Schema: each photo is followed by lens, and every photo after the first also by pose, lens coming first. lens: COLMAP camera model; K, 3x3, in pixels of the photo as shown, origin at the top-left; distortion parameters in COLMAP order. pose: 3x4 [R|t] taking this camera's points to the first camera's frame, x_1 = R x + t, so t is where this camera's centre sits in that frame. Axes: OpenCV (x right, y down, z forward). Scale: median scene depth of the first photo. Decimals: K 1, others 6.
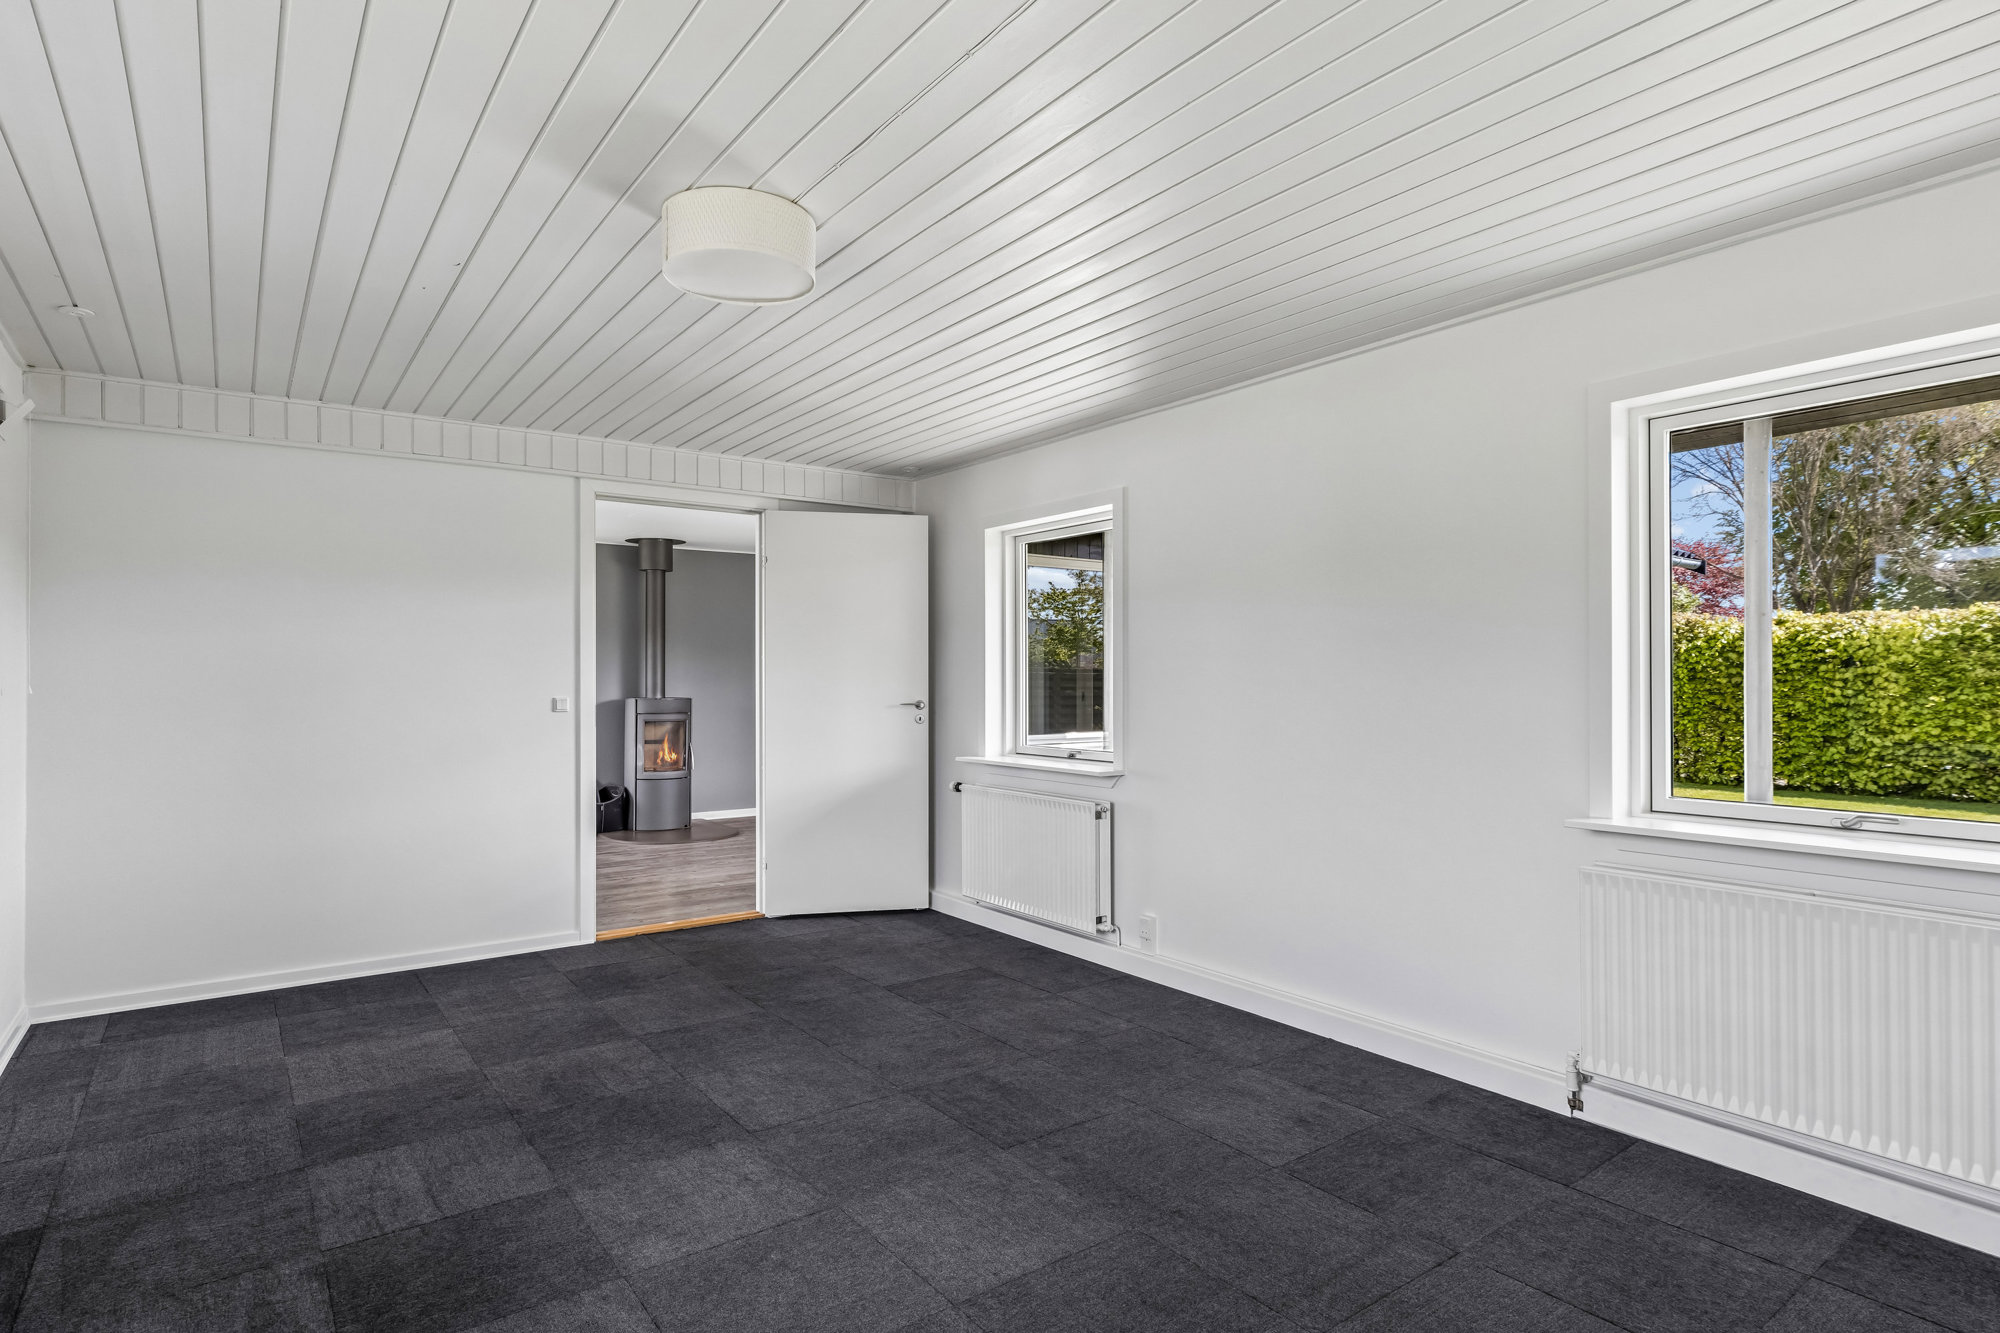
lens RADIAL K [[1056.3, 0, 999.5], [0, 1056.3, 676.3], [0, 0, 1]] dist [0.001901, -0.000191]
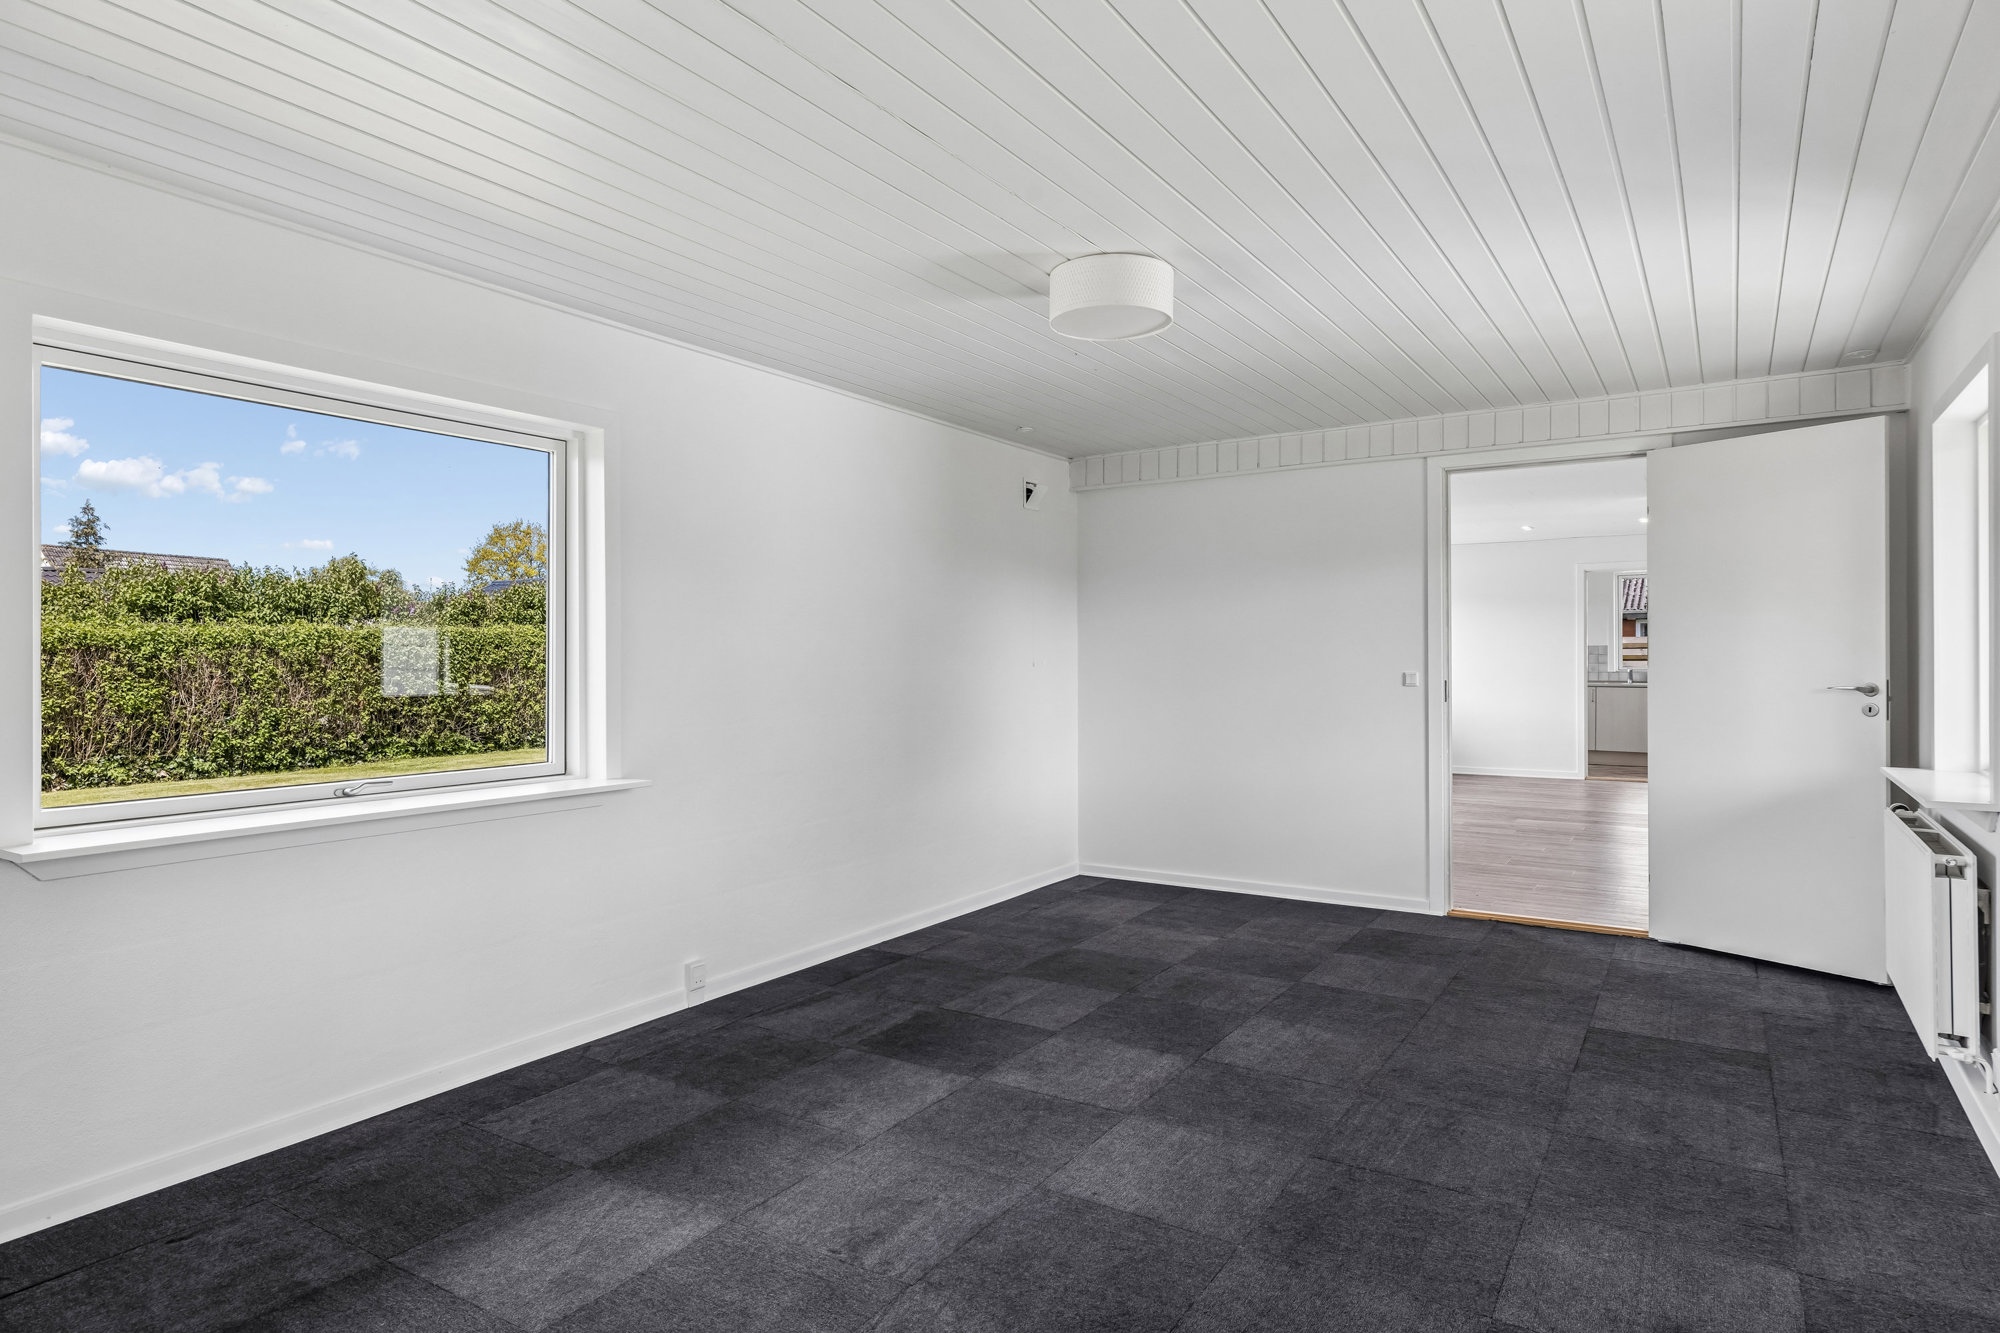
lens RADIAL K [[1147.8, 0, 999.5], [0, 1147.8, 657.5], [0, 0, 1]] dist [0.009472, 0.000323]
pose [[0.350988, 0.000770, -0.936380, 0.685506], [0.007561, 0.999965, 0.003656, -0.002261], [0.936349, -0.008363, 0.350970, 0.303961]]
